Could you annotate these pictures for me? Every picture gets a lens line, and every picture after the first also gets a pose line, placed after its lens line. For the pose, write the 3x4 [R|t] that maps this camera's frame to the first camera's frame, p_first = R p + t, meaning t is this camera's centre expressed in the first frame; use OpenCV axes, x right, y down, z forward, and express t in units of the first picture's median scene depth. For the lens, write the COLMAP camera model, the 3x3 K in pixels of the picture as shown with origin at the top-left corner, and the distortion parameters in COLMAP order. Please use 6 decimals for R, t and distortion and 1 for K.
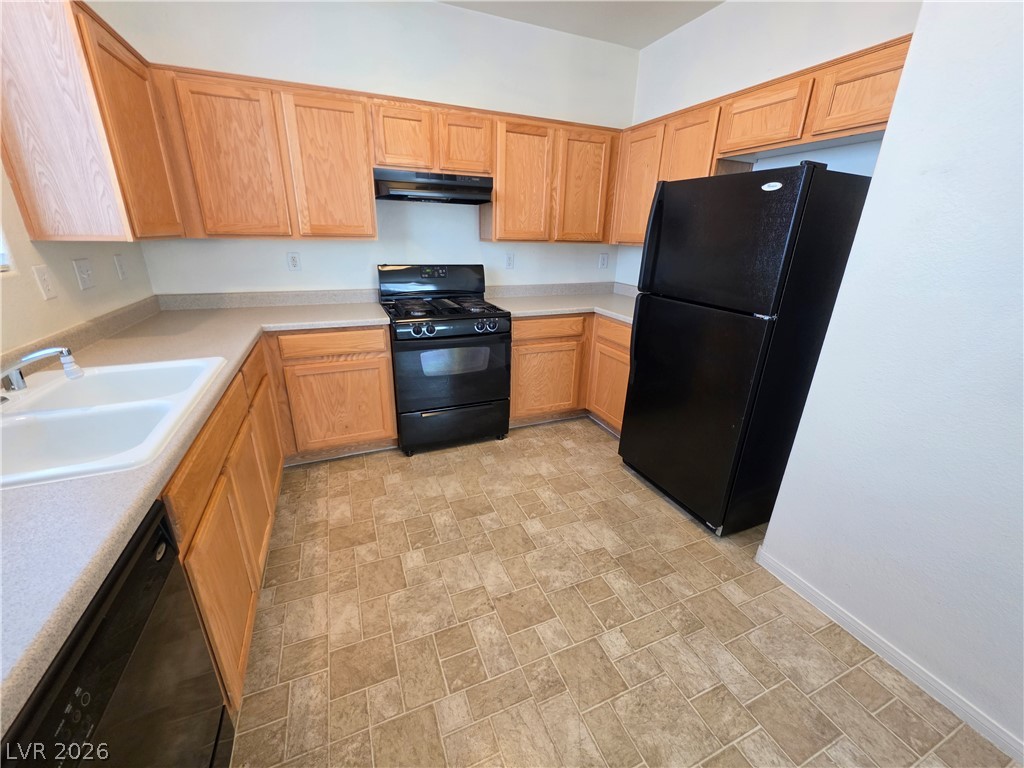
lens RADIAL K [[410.1, 0, 512.8], [0, 410.1, 380.3], [0, 0, 1]] dist [-0.001900, -0.000636]
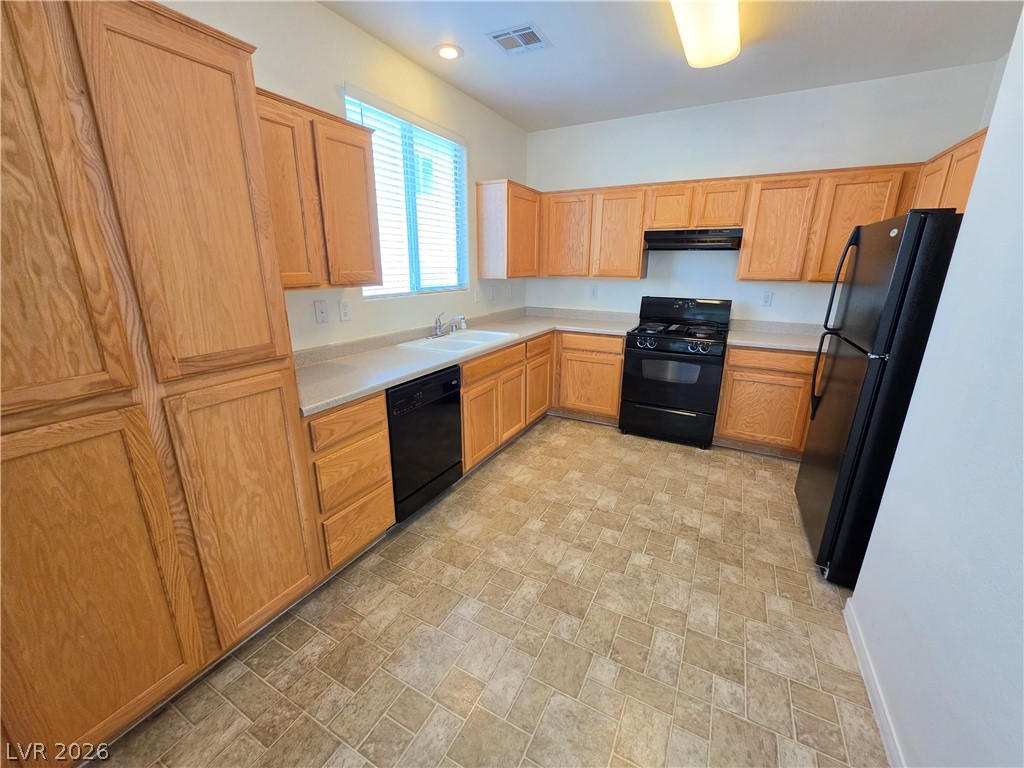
lens RADIAL K [[410.1, 0, 509.2], [0, 410.1, 384.4], [0, 0, 1]] dist [-0.001900, -0.000636]
pose [[0.624493, 0.202035, -0.754447, 0.614961], [-0.257609, 0.965190, 0.045235, 0.075992], [0.737324, 0.166103, 0.654800, -0.243836]]
